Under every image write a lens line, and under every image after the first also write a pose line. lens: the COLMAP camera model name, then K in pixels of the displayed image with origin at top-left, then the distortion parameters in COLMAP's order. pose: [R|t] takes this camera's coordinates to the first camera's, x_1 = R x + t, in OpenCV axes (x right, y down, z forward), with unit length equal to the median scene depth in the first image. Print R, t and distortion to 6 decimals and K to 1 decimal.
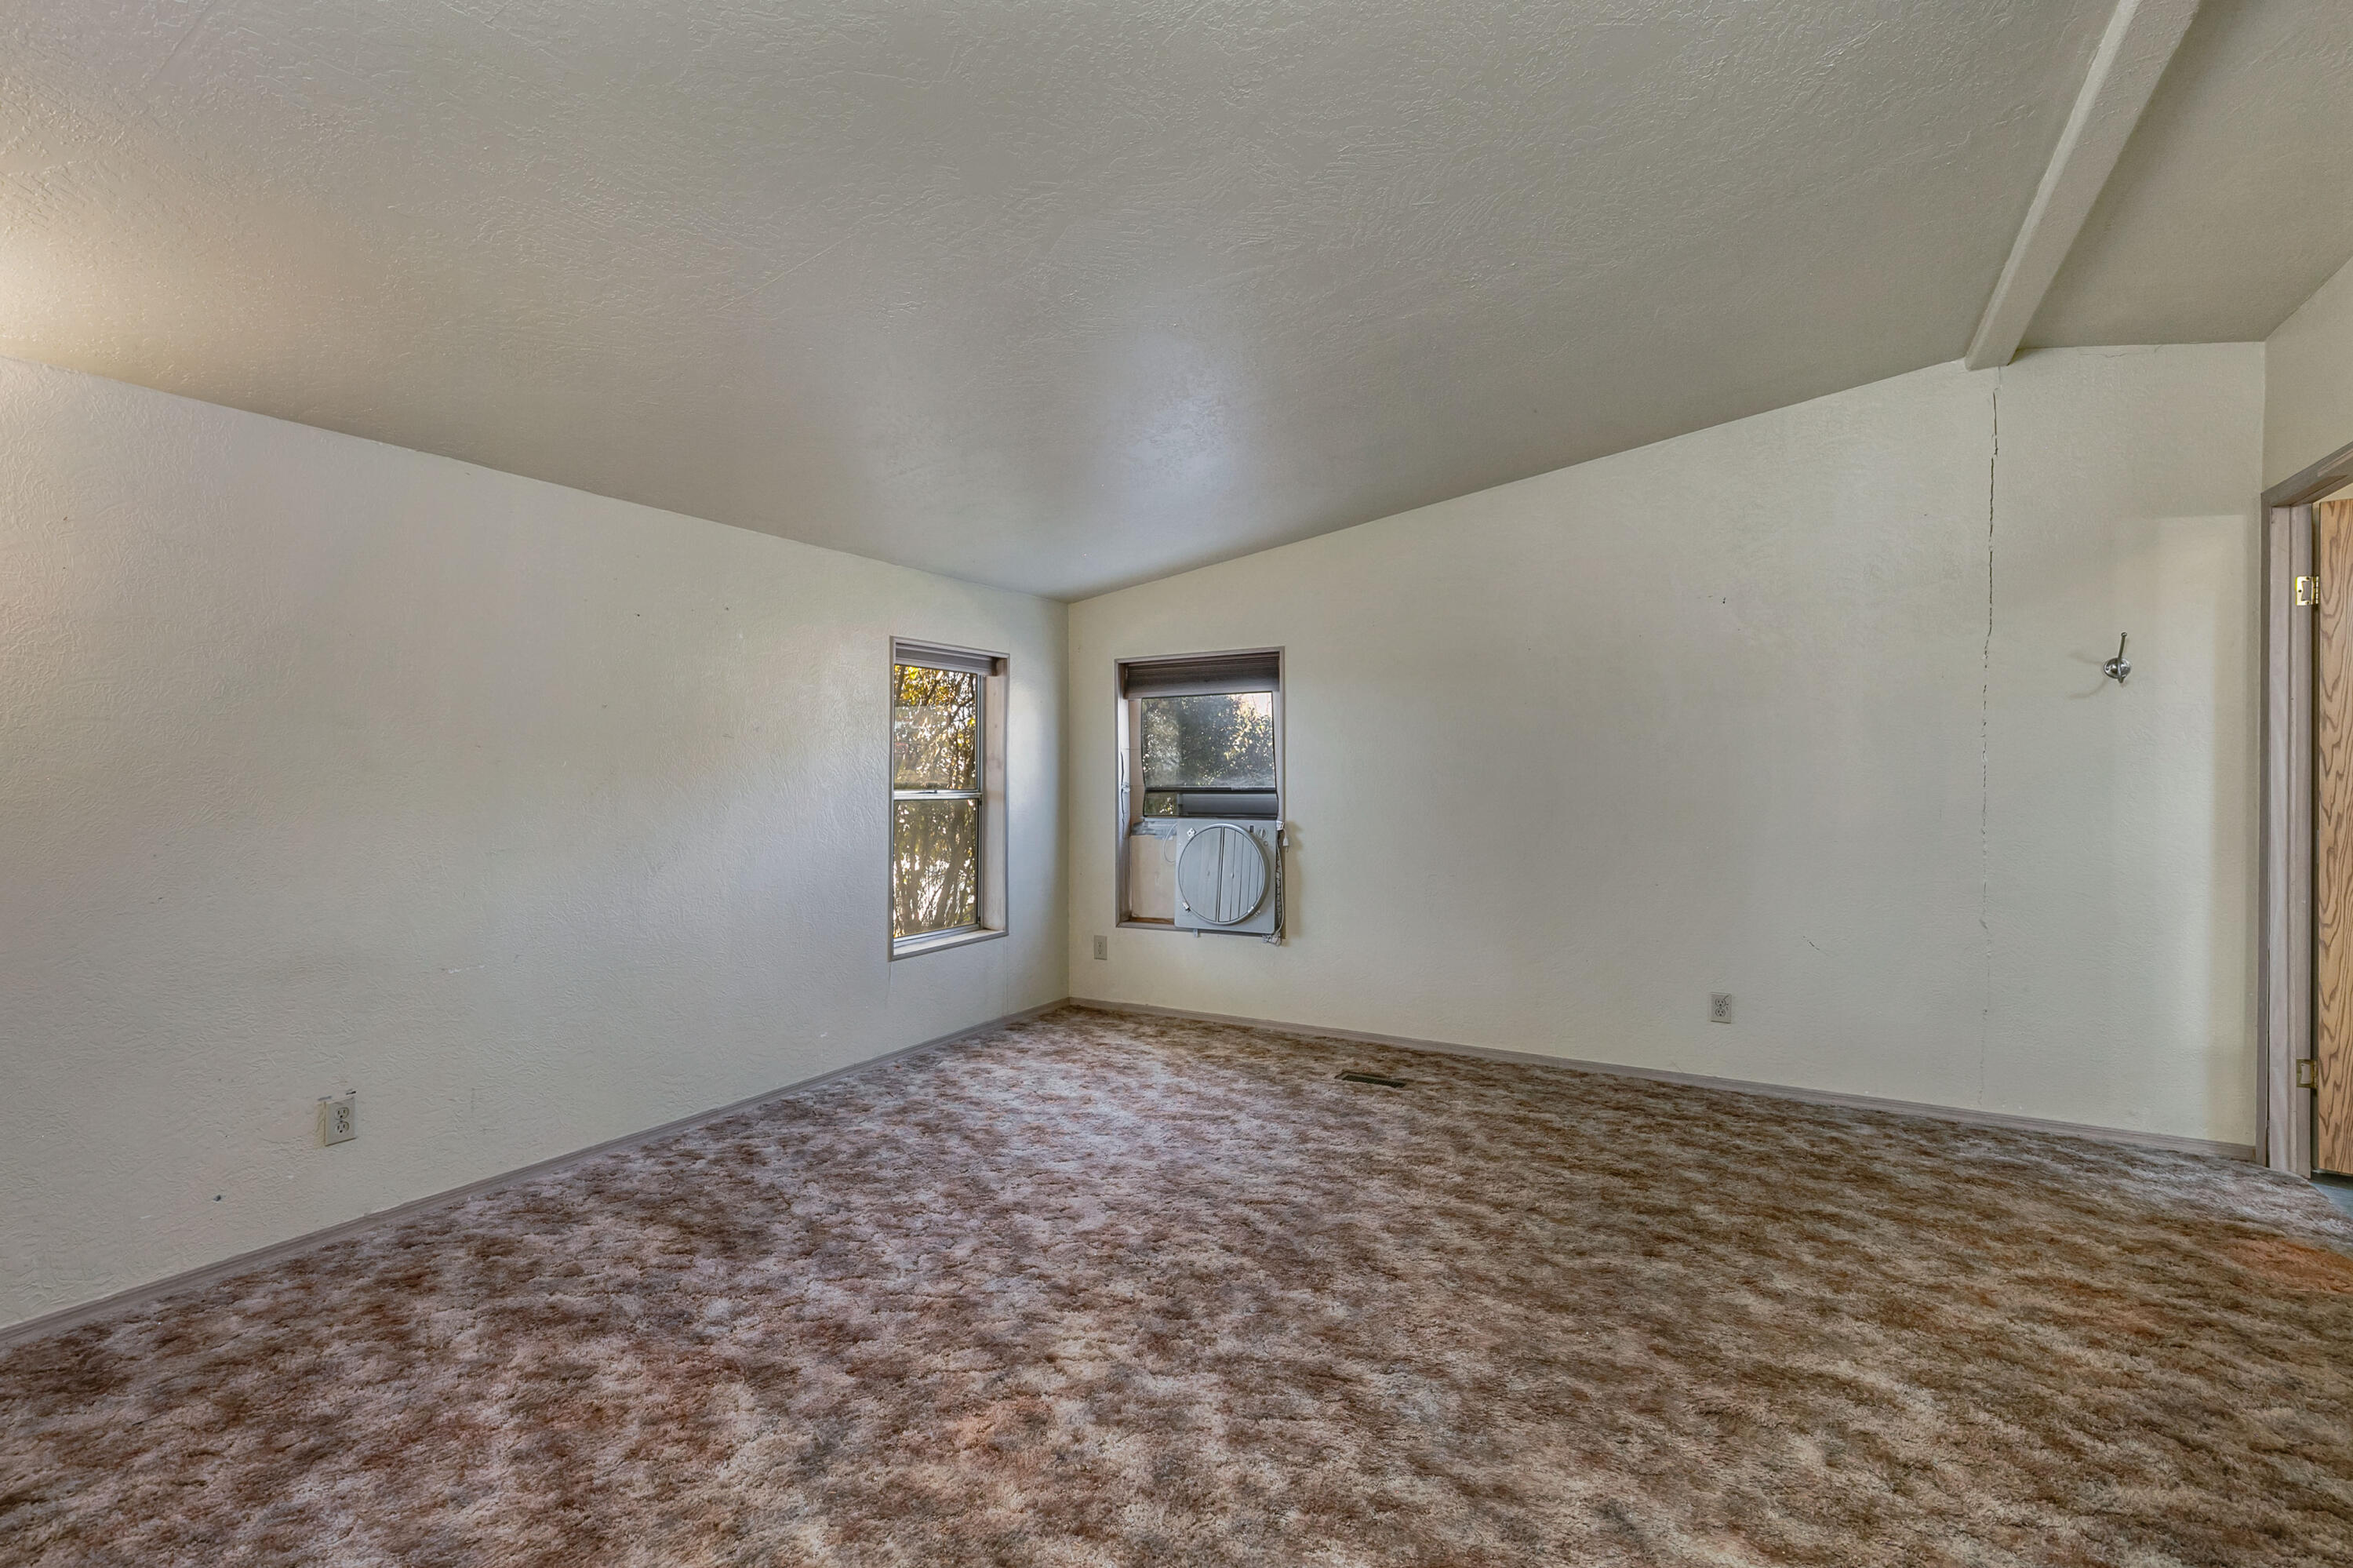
lens RADIAL K [[1075.5, 0, 1177.2], [0, 1075.5, 779.1], [0, 0, 1]] dist [0.001653, -0.000093]
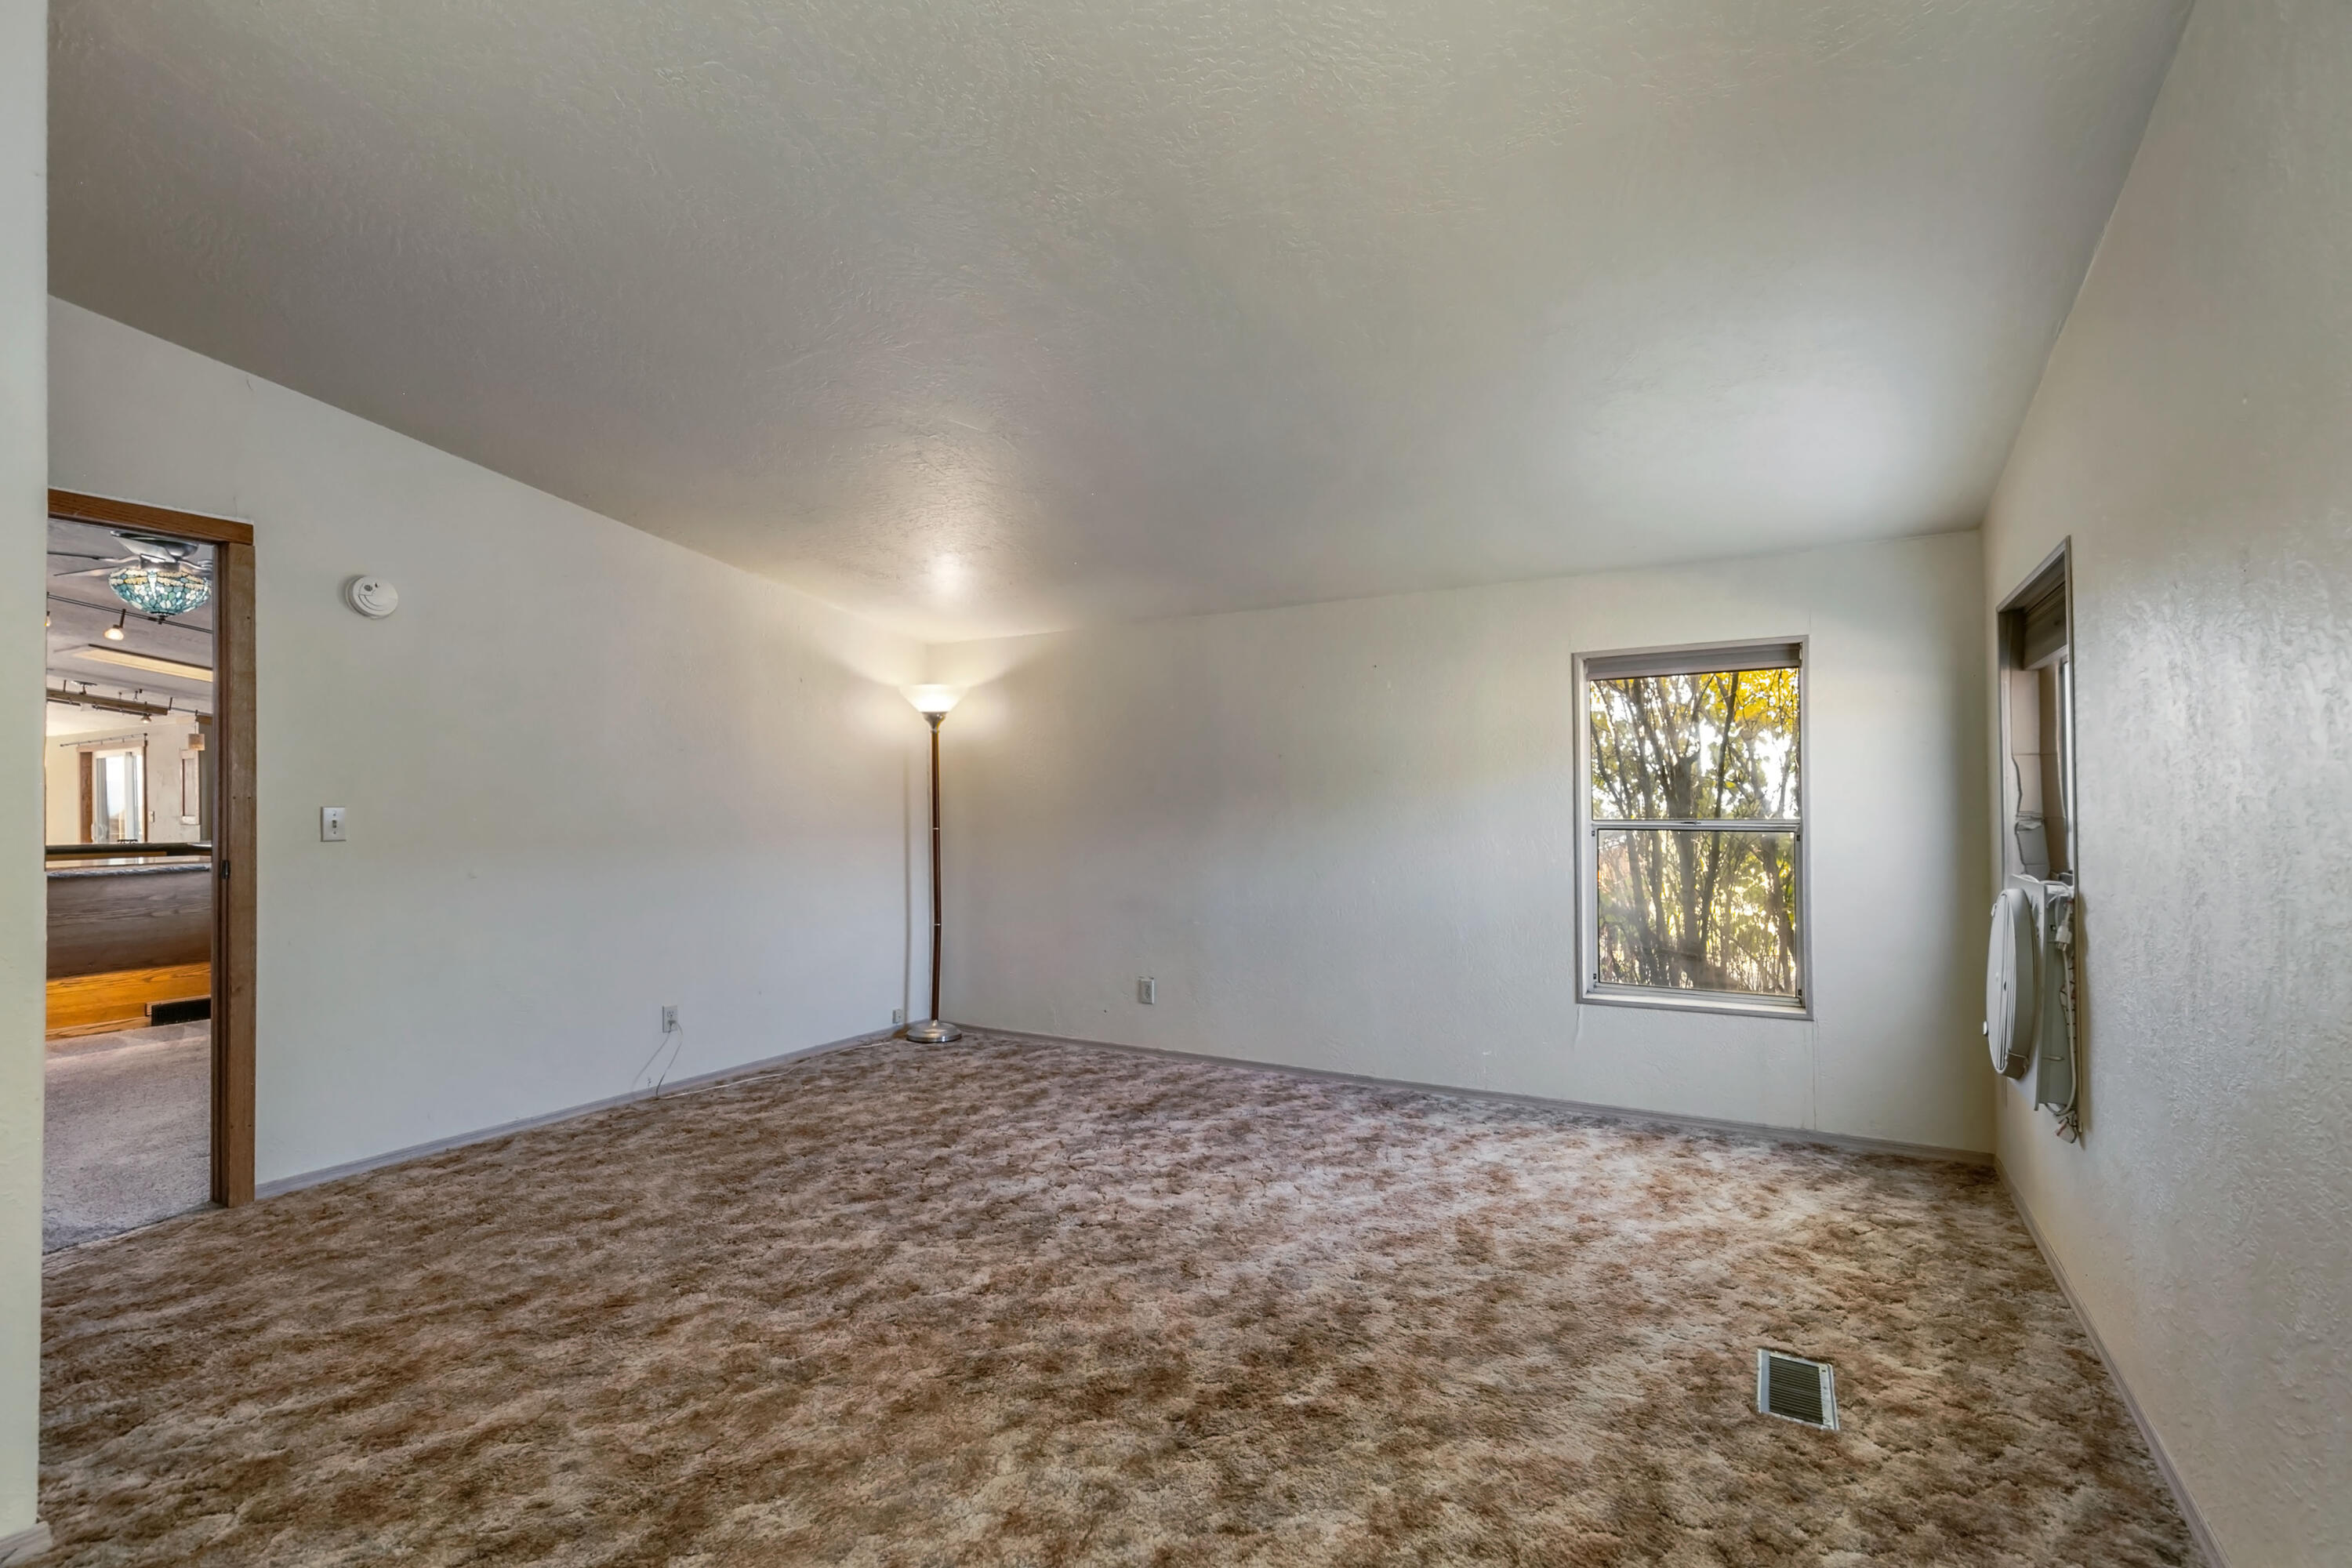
lens RADIAL K [[1087.3, 0, 1180.6], [0, 1087.3, 795.2], [0, 0, 1]] dist [0.000994, 0.000038]
pose [[-0.001809, -0.006914, -0.999974, 0.837374], [-0.002211, 0.999974, -0.006910, -0.001134], [0.999996, 0.002198, -0.001824, 0.829388]]
